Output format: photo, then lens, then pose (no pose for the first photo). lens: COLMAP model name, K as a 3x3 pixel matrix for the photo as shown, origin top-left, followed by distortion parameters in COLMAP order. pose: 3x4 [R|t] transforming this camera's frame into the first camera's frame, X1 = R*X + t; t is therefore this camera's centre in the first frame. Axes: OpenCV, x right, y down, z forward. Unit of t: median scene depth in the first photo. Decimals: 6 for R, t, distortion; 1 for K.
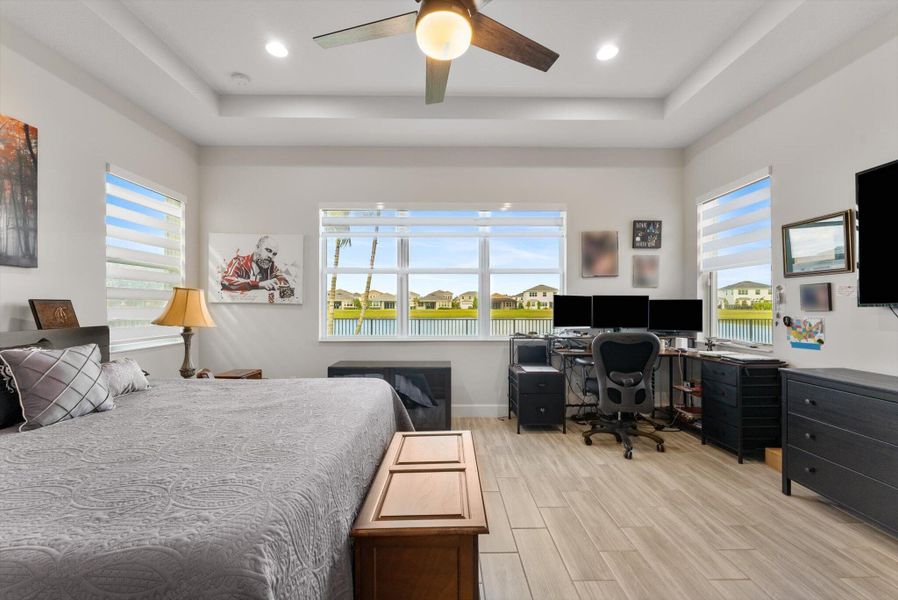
lens RADIAL K [[359.2, 0, 449.0], [0, 359.2, 300.0], [0, 0, 1]] dist [-0.001623, -0.000012]
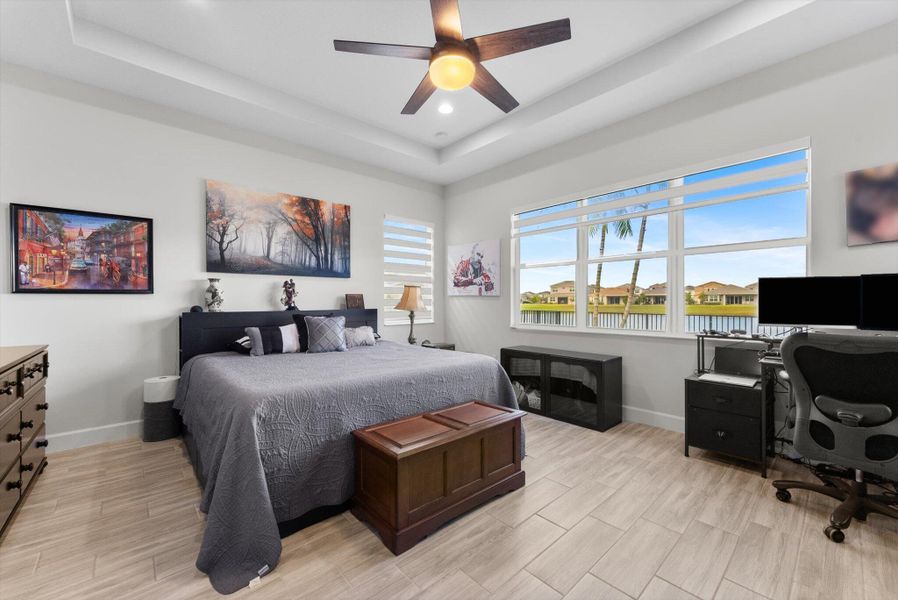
lens RADIAL K [[357.0, 0, 448.1], [0, 357.0, 294.4], [0, 0, 1]] dist [-0.000686, -0.000031]
pose [[0.657657, -0.016140, -0.753144, 0.413125], [0.014415, 0.999857, -0.008840, 0.015539], [0.753179, -0.005043, 0.657796, 0.084868]]
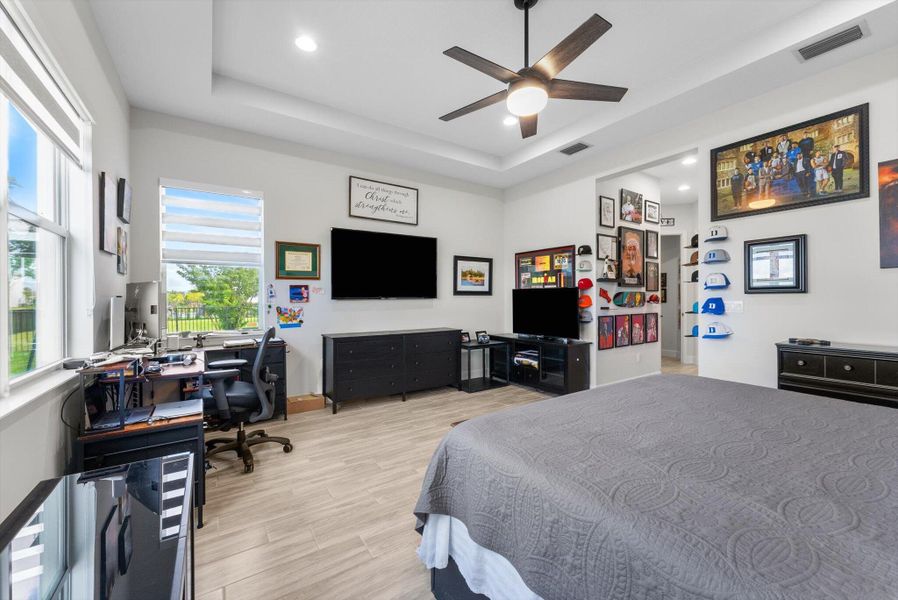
lens RADIAL K [[359.2, 0, 449.0], [0, 359.2, 300.0], [0, 0, 1]] dist [-0.001623, -0.000012]
pose [[-0.546656, 0.002244, 0.837354, -0.451280], [-0.006768, 0.999952, -0.007098, 0.018882], [-0.837330, -0.009548, -0.546614, 0.915306]]
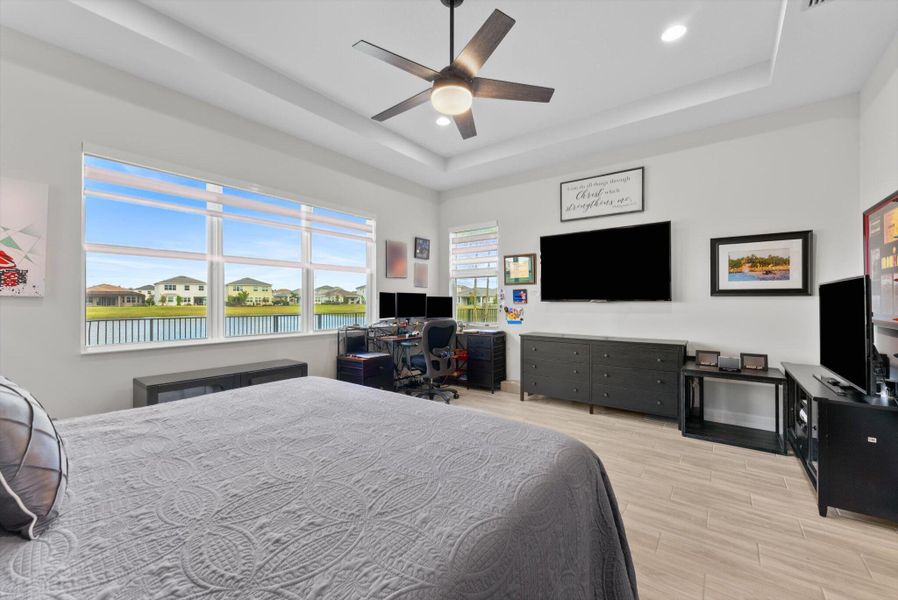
lens RADIAL K [[360.8, 0, 445.1], [0, 360.8, 297.8], [0, 0, 1]] dist [-0.000128, -0.000069]
pose [[0.624324, 0.007537, 0.781129, -0.498281], [-0.012178, 0.999926, 0.000085, 0.003473], [-0.781071, -0.009566, 0.624369, 0.083626]]
